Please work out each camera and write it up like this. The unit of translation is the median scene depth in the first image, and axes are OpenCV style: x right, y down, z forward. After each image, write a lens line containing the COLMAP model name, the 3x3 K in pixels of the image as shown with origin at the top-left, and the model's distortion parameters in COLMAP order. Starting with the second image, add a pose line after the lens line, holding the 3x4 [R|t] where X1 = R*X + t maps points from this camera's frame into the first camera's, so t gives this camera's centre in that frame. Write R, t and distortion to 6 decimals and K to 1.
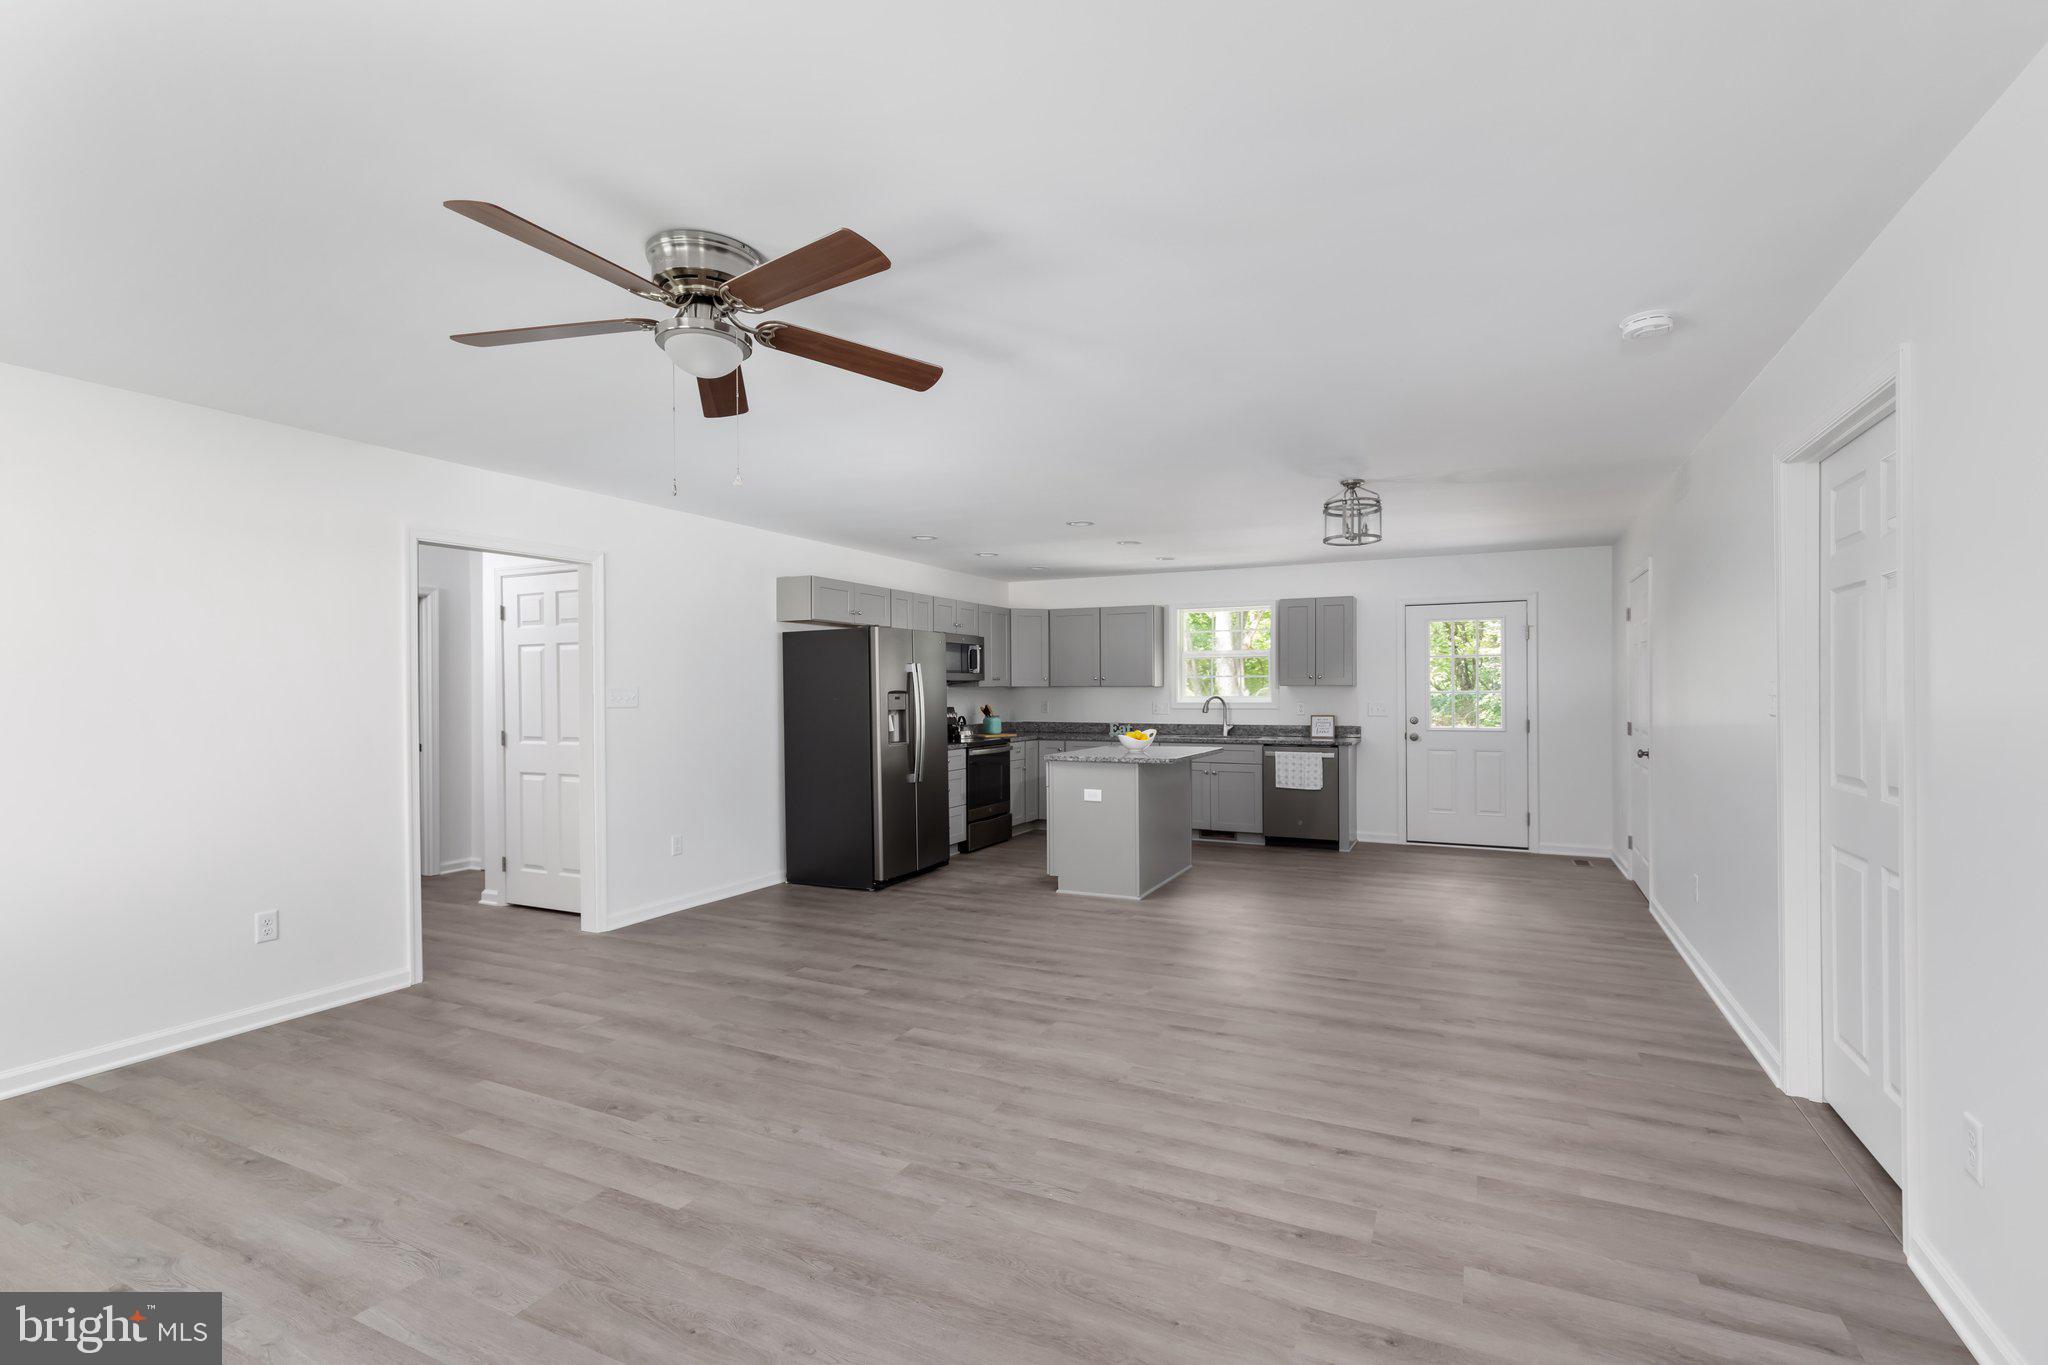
lens RADIAL K [[913.2, 0, 1030.6], [0, 913.2, 698.0], [0, 0, 1]] dist [0.001901, -0.000176]
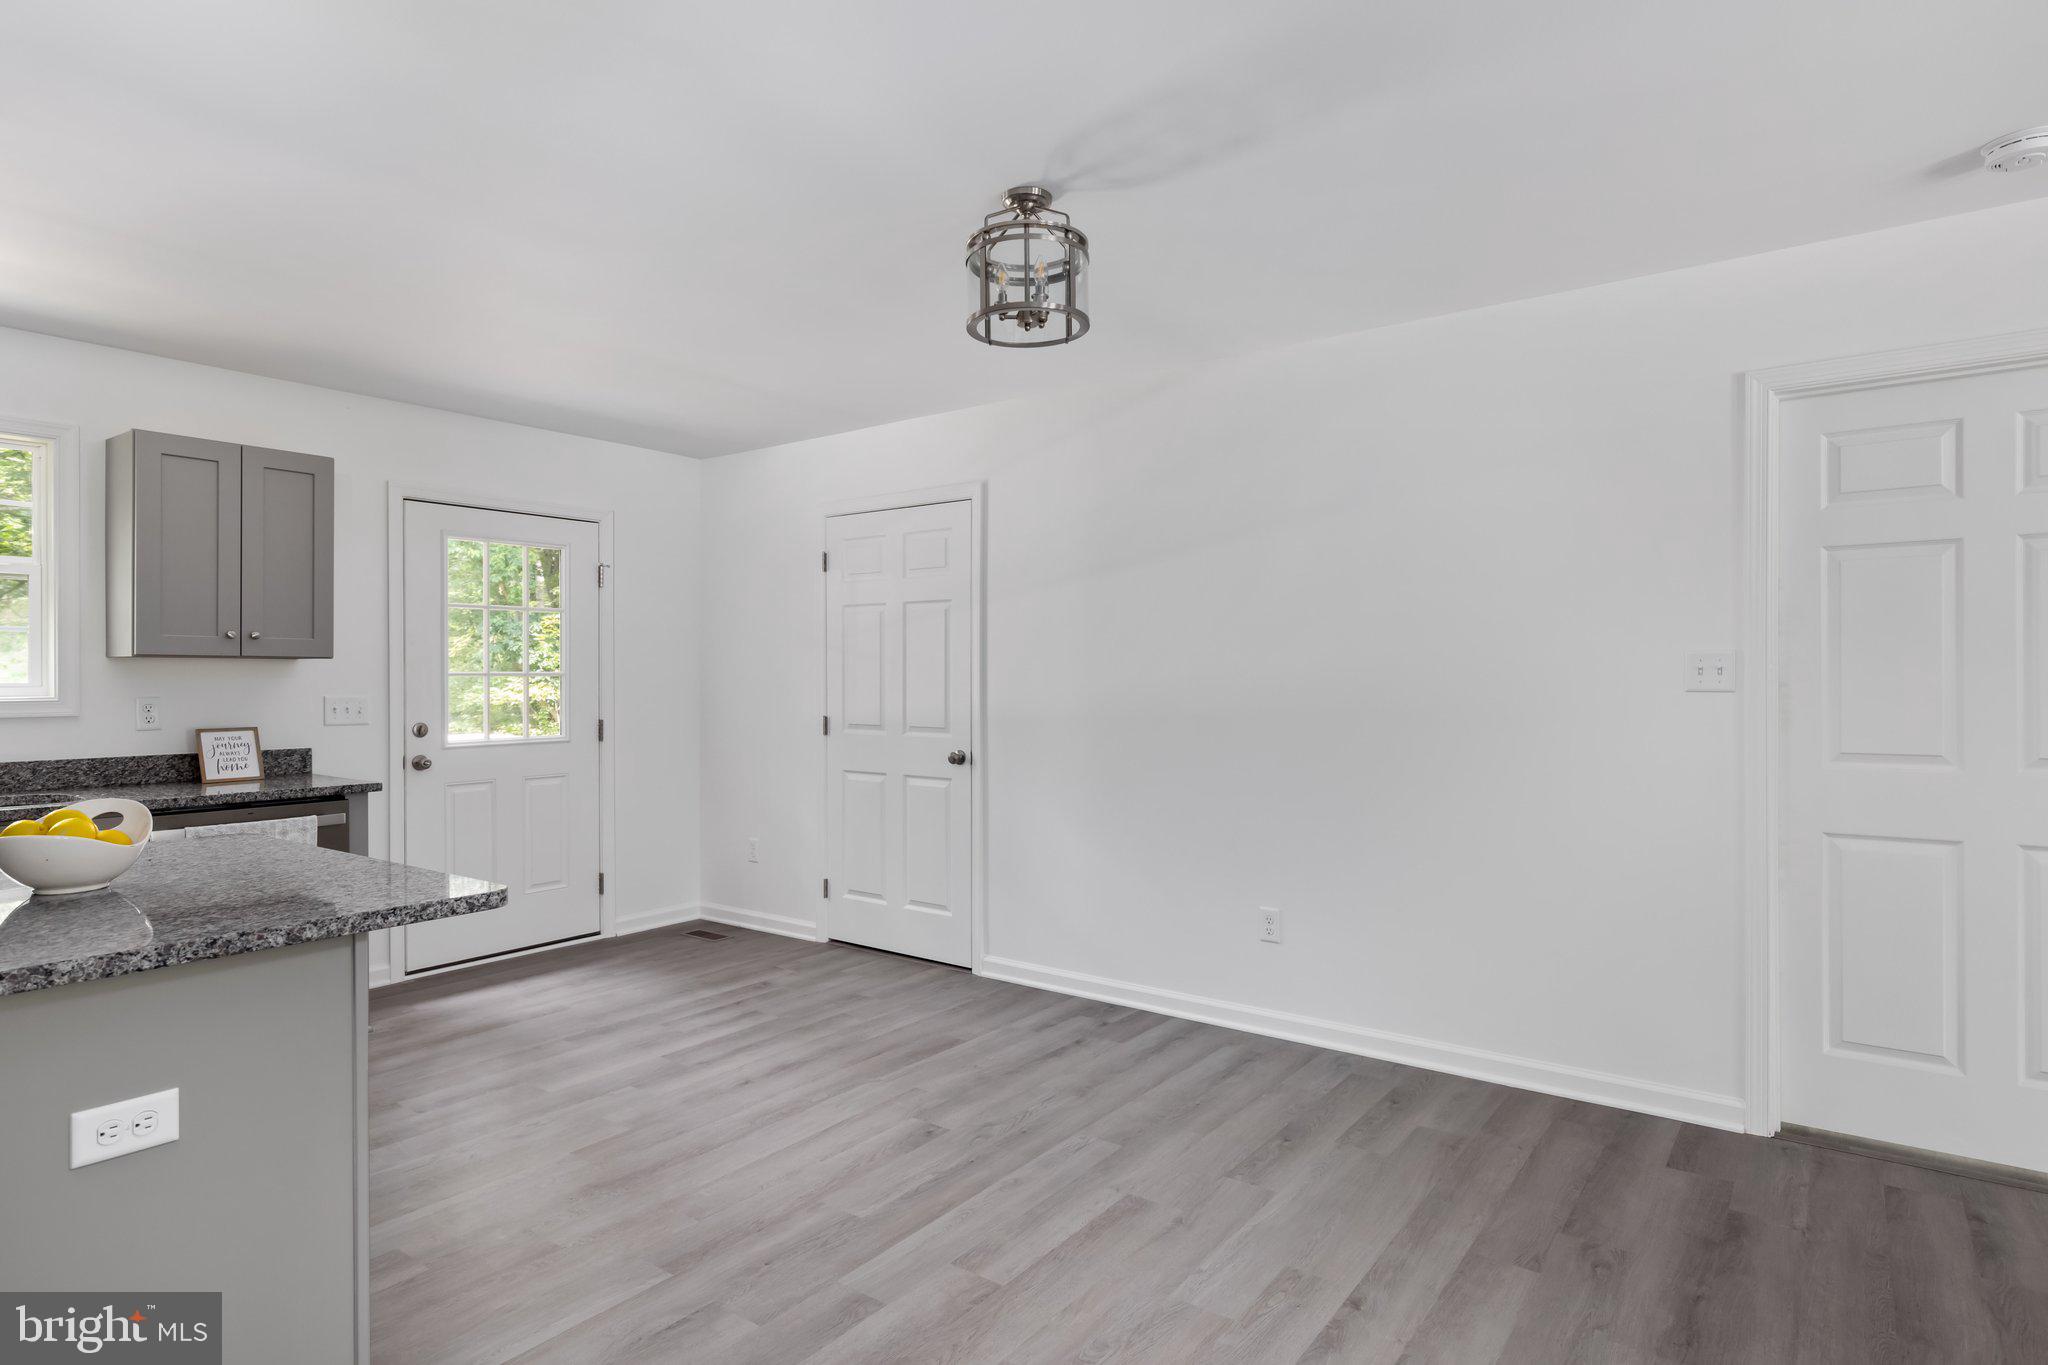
lens RADIAL K [[1088.6, 0, 1024.0], [0, 1088.6, 682.5], [0, 0, 1]] dist [0.003570, -0.000131]
pose [[0.181701, 0.001472, 0.983353, -0.143597], [0.009665, 0.999948, -0.003283, 0.004385], [-0.983306, 0.010101, 0.181677, 0.727785]]
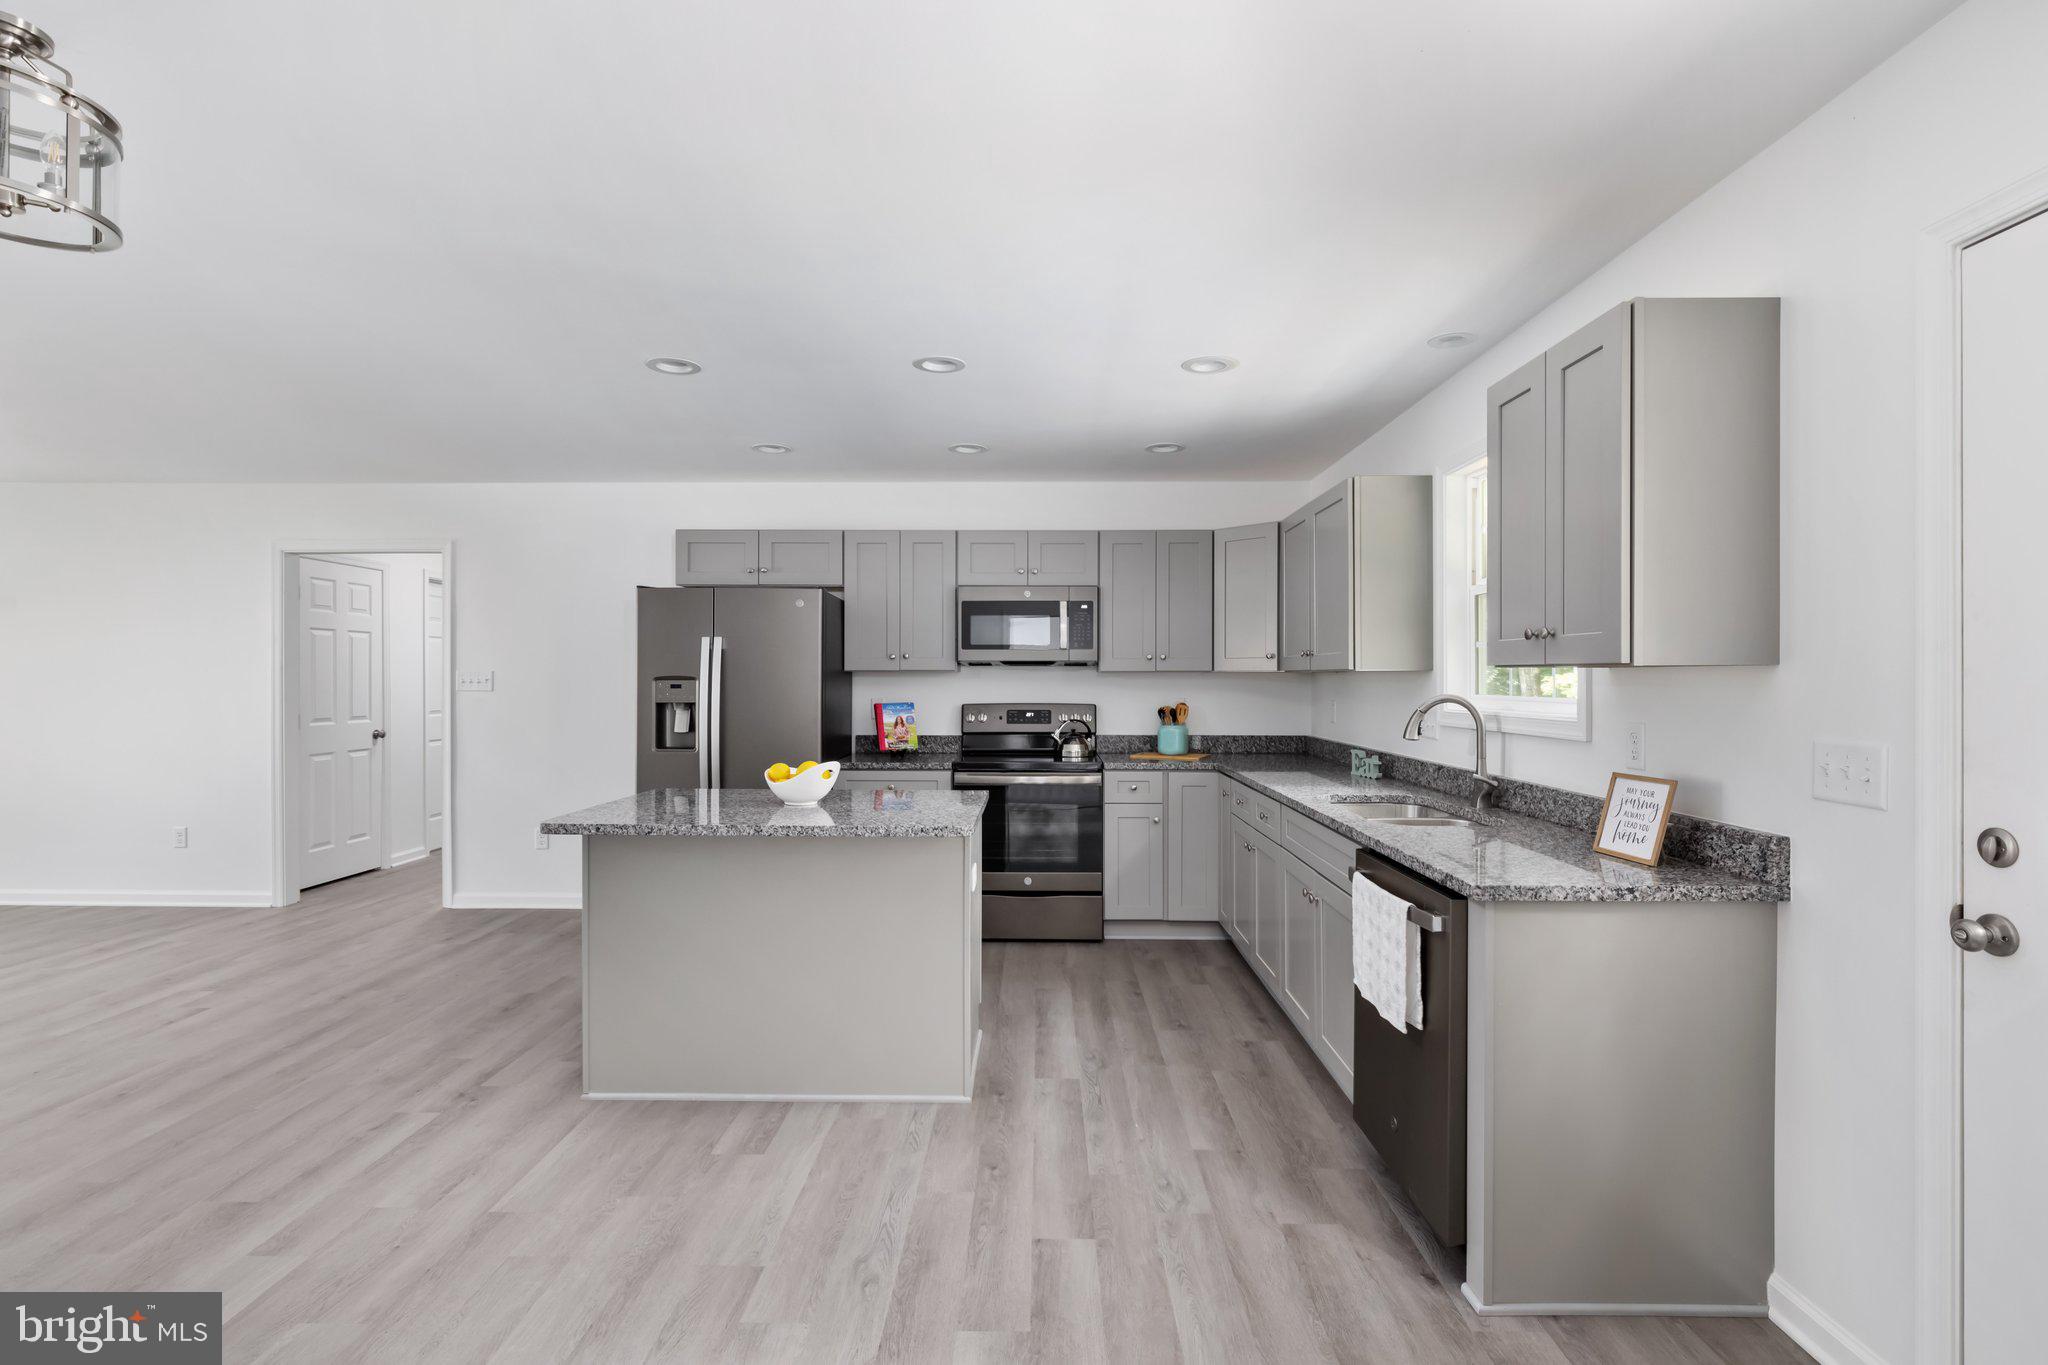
lens RADIAL K [[954.9, 0, 1033.8], [0, 954.9, 680.2], [0, 0, 1]] dist [-0.002893, 0.000167]
pose [[0.433164, 0.007611, -0.901283, 0.659152], [-0.012873, 0.999915, 0.002257, -0.009989], [0.901223, 0.010624, 0.433225, 0.951477]]
